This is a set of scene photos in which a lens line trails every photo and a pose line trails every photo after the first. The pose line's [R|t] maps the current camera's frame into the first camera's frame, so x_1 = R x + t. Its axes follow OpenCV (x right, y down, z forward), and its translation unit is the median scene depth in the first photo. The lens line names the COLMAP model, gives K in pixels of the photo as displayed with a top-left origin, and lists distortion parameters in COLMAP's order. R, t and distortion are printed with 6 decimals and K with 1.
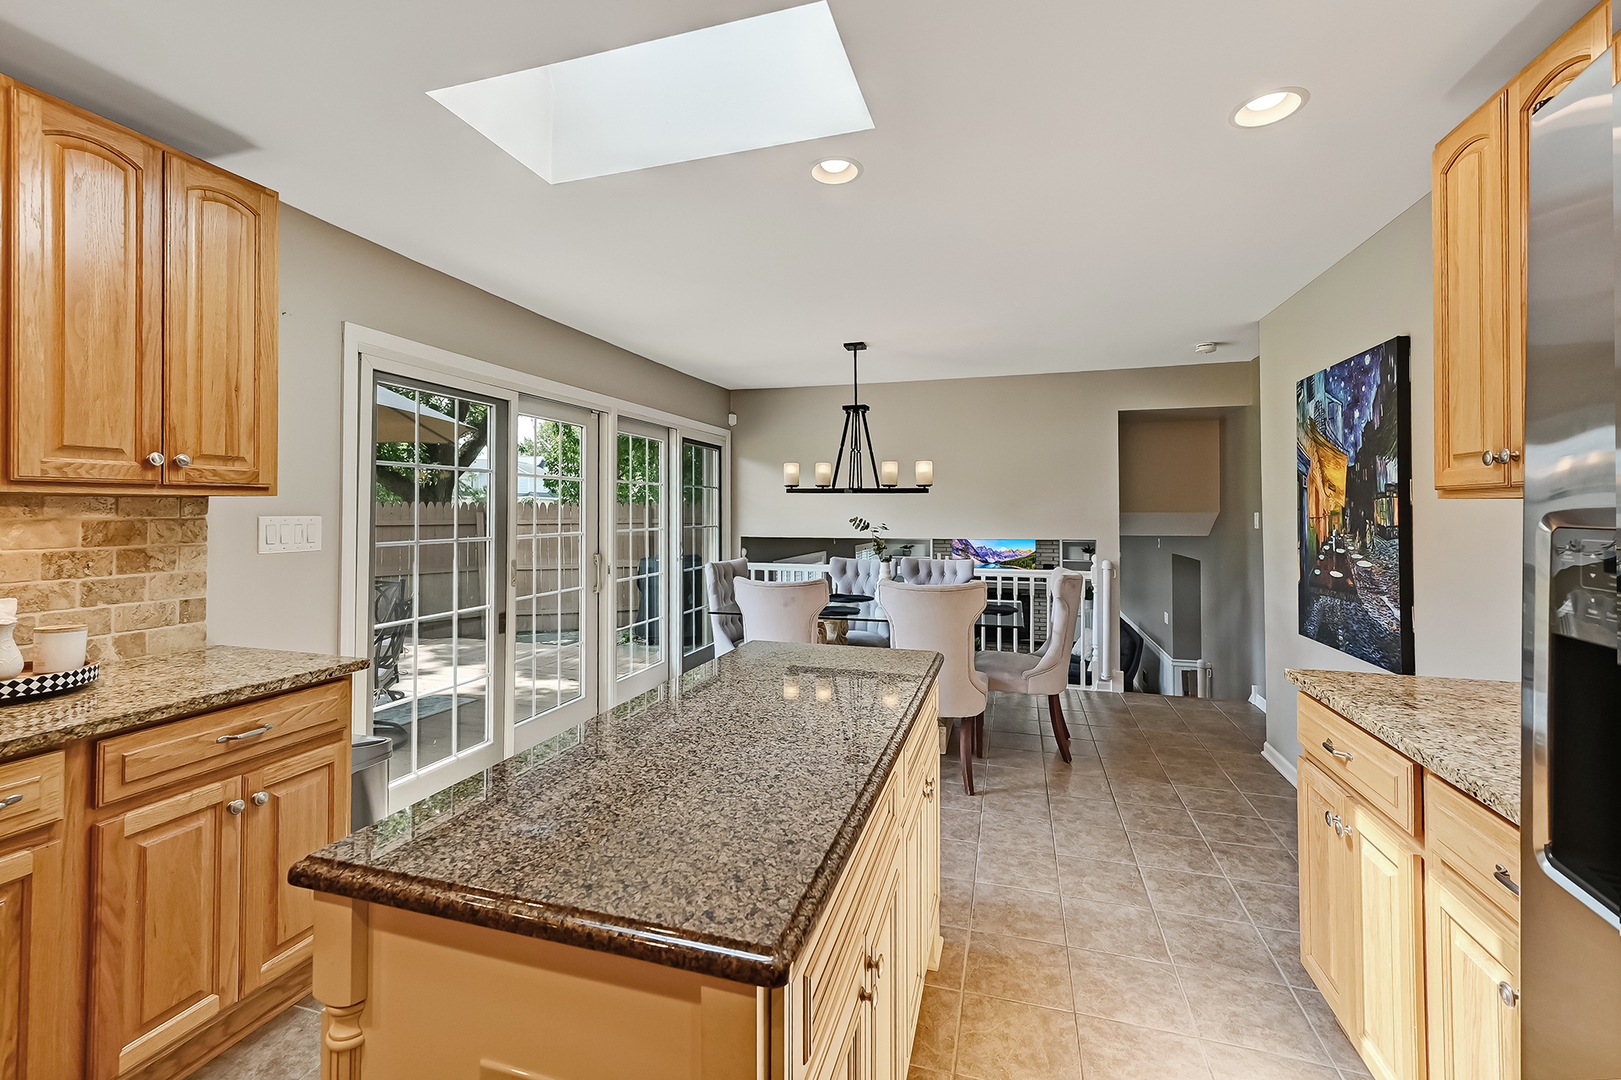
lens RADIAL K [[665.7, 0, 813.6], [0, 665.7, 512.4], [0, 0, 1]] dist [-0.000142, -0.000002]
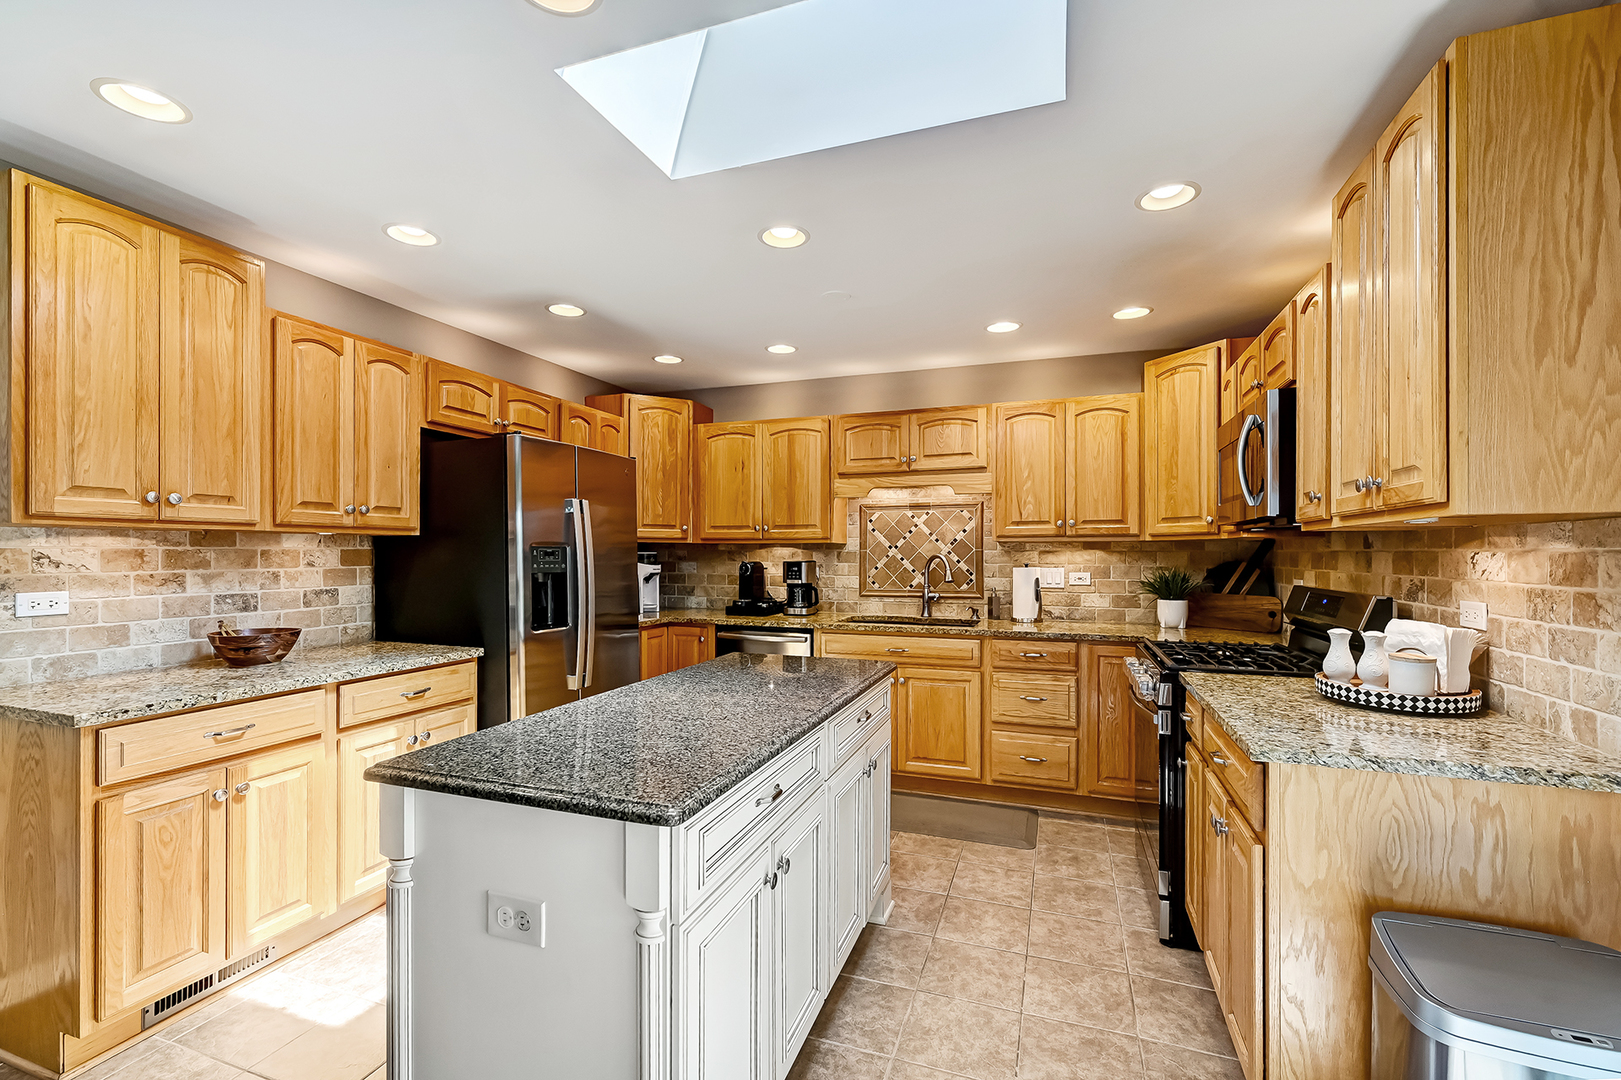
lens RADIAL K [[696.4, 0, 810.5], [0, 696.4, 540.0], [0, 0, 1]] dist [0.001134, 0.000089]
pose [[-0.998859, 0.006242, 0.047340, -0.226546], [0.005398, 0.999824, -0.017947, 0.007509], [-0.047444, -0.017671, -0.998718, 1.780330]]
